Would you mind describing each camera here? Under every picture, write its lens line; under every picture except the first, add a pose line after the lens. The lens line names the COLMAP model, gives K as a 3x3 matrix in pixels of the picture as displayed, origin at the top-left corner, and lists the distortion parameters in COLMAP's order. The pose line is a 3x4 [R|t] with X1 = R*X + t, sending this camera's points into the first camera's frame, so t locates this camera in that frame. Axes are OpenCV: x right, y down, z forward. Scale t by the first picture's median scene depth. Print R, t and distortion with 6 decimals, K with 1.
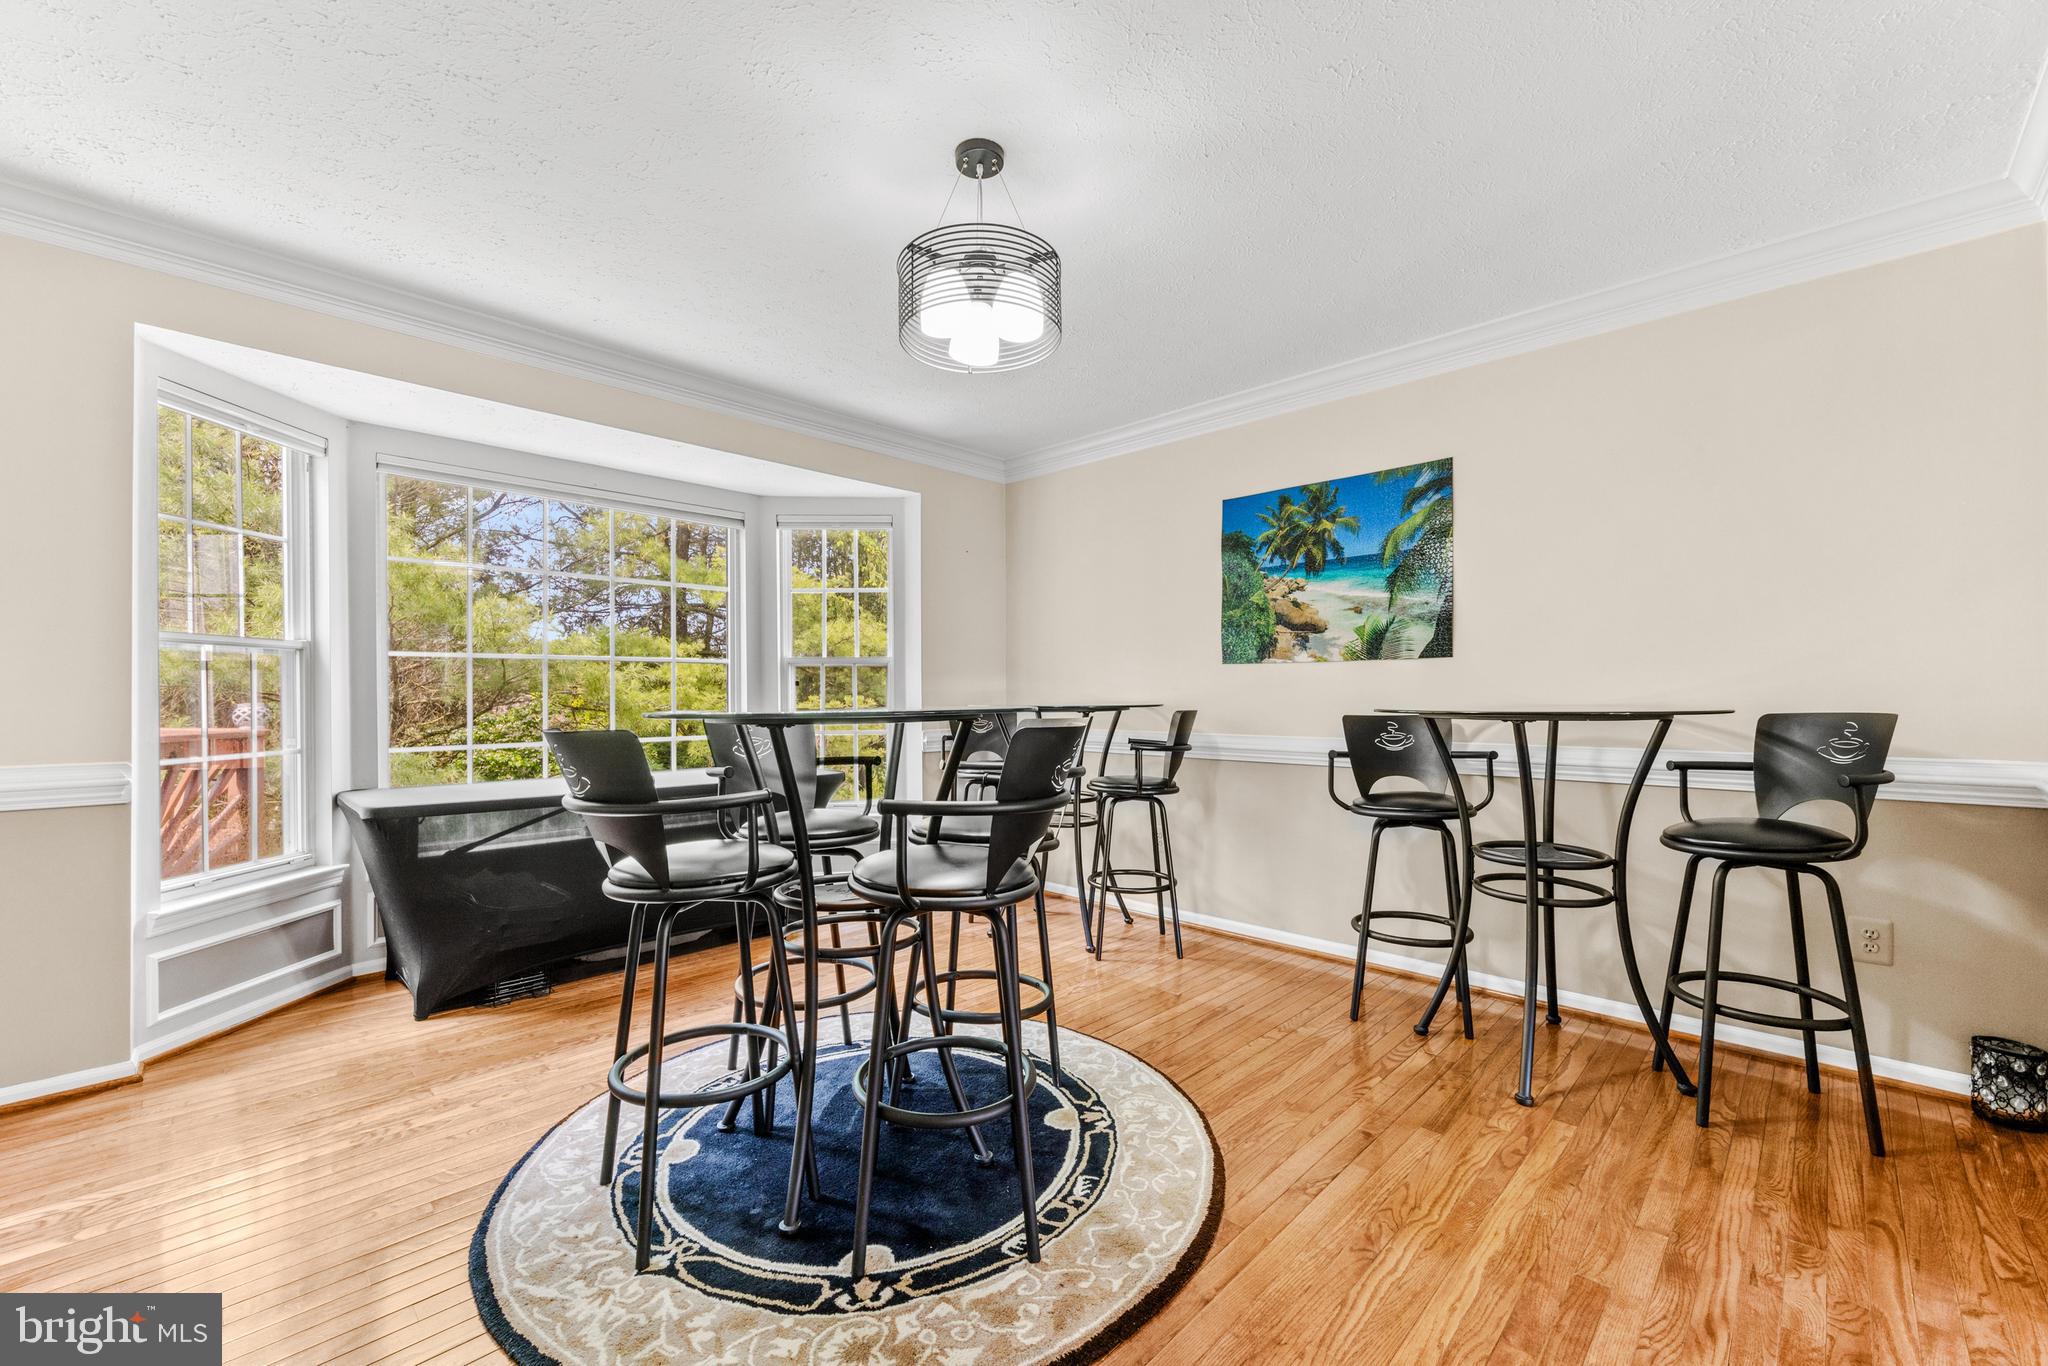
lens RADIAL K [[814.0, 0, 1021.1], [0, 814.0, 692.0], [0, 0, 1]] dist [-0.012417, -0.000237]
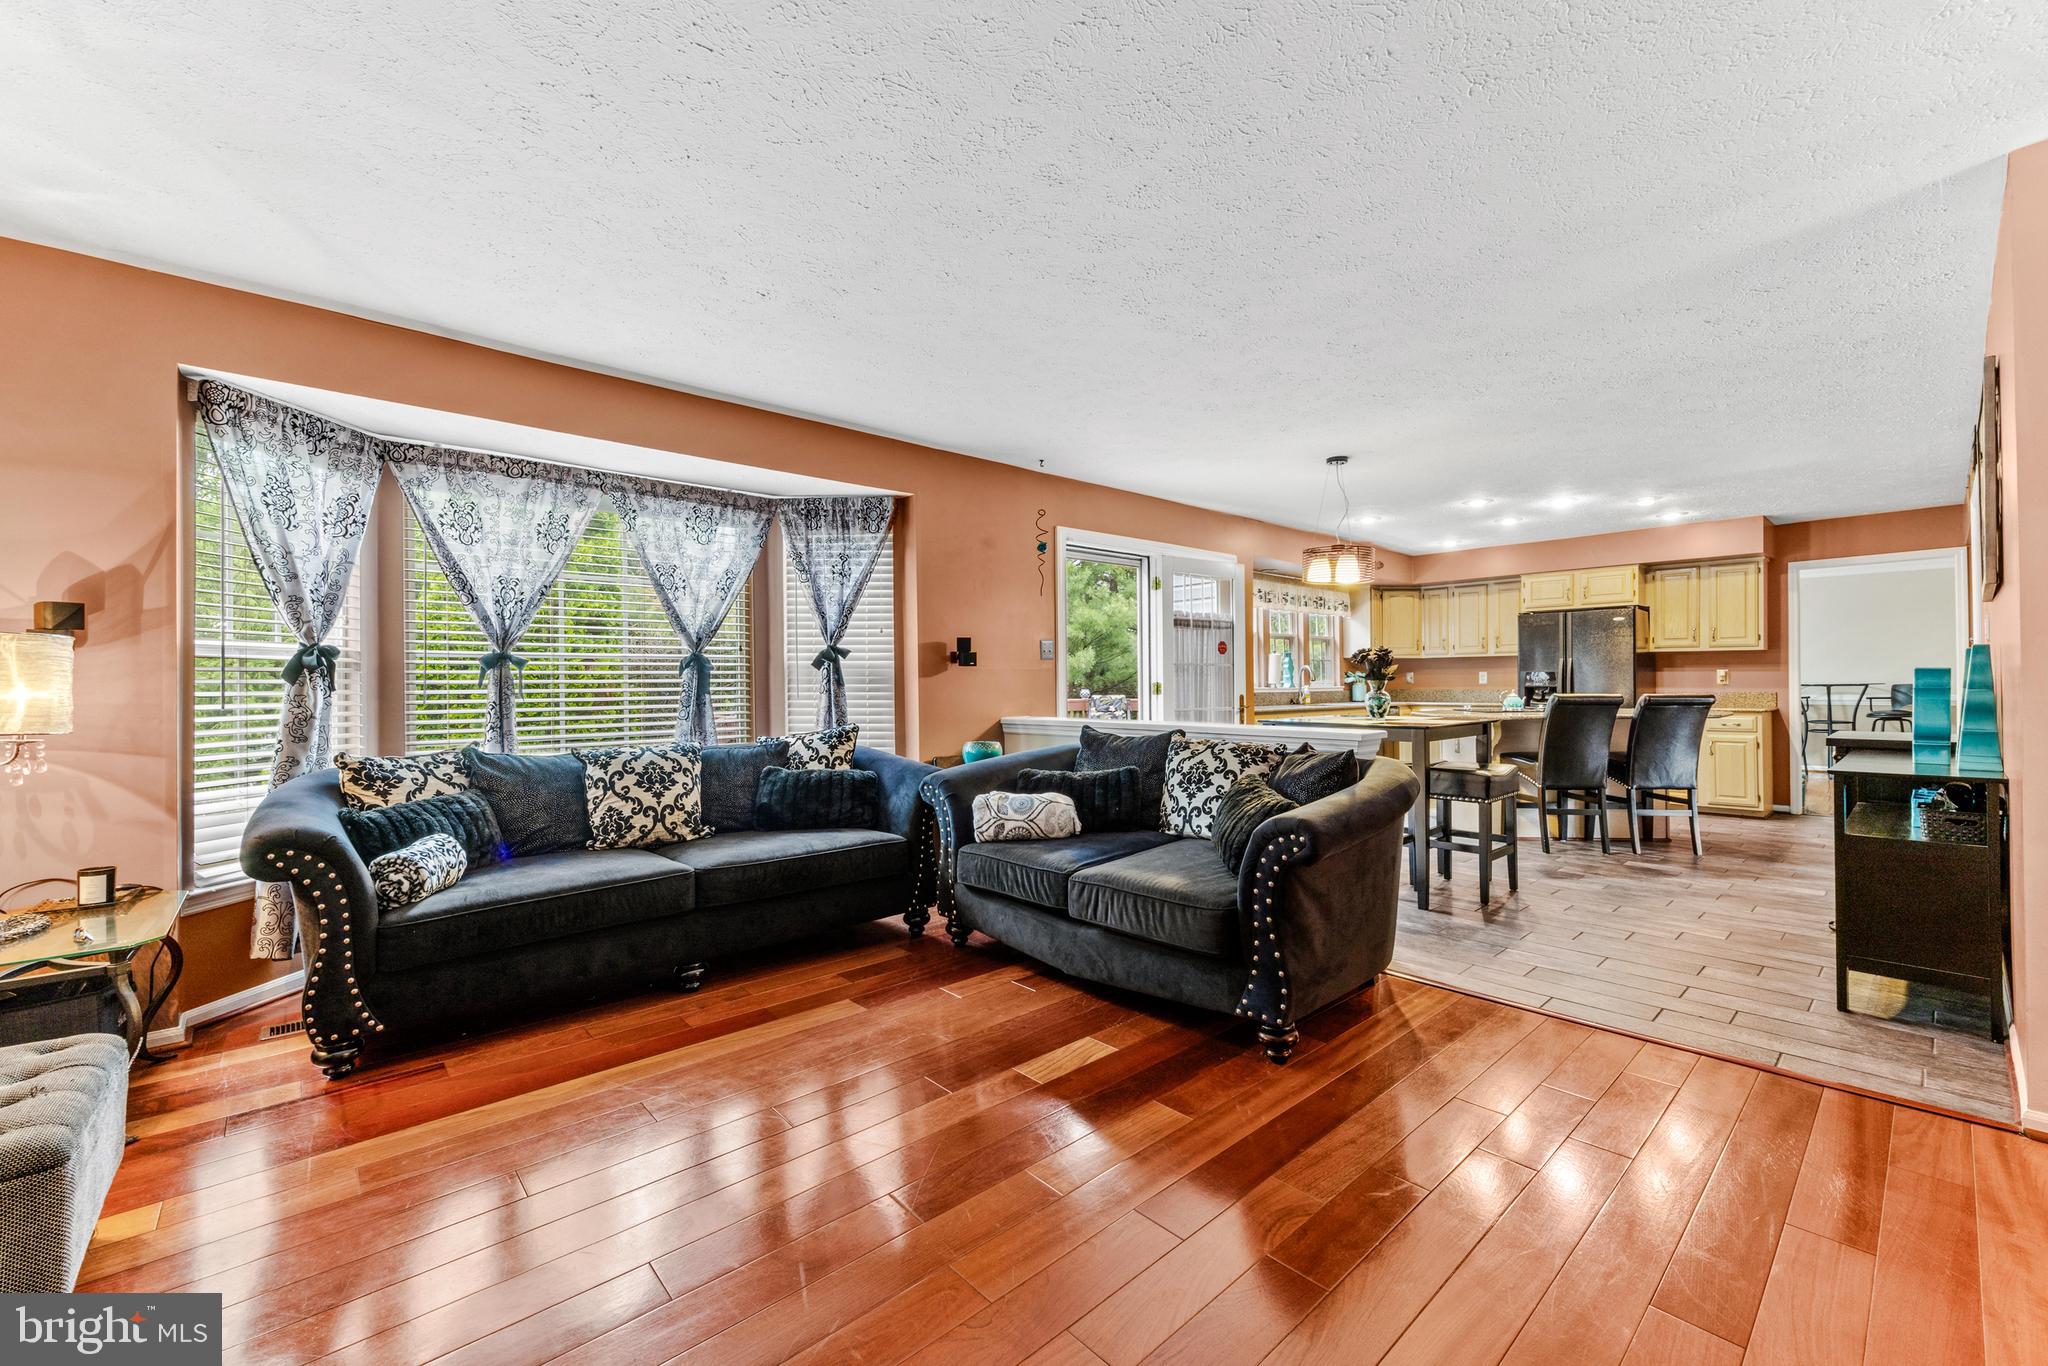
lens RADIAL K [[814.0, 0, 1020.1], [0, 814.0, 678.6], [0, 0, 1]] dist [-0.012417, -0.000237]
pose [[0.997974, -0.001655, -0.063607, -3.125218], [0.000796, 0.999908, -0.013519, 0.047372], [0.063624, 0.013441, 0.997883, -3.223732]]
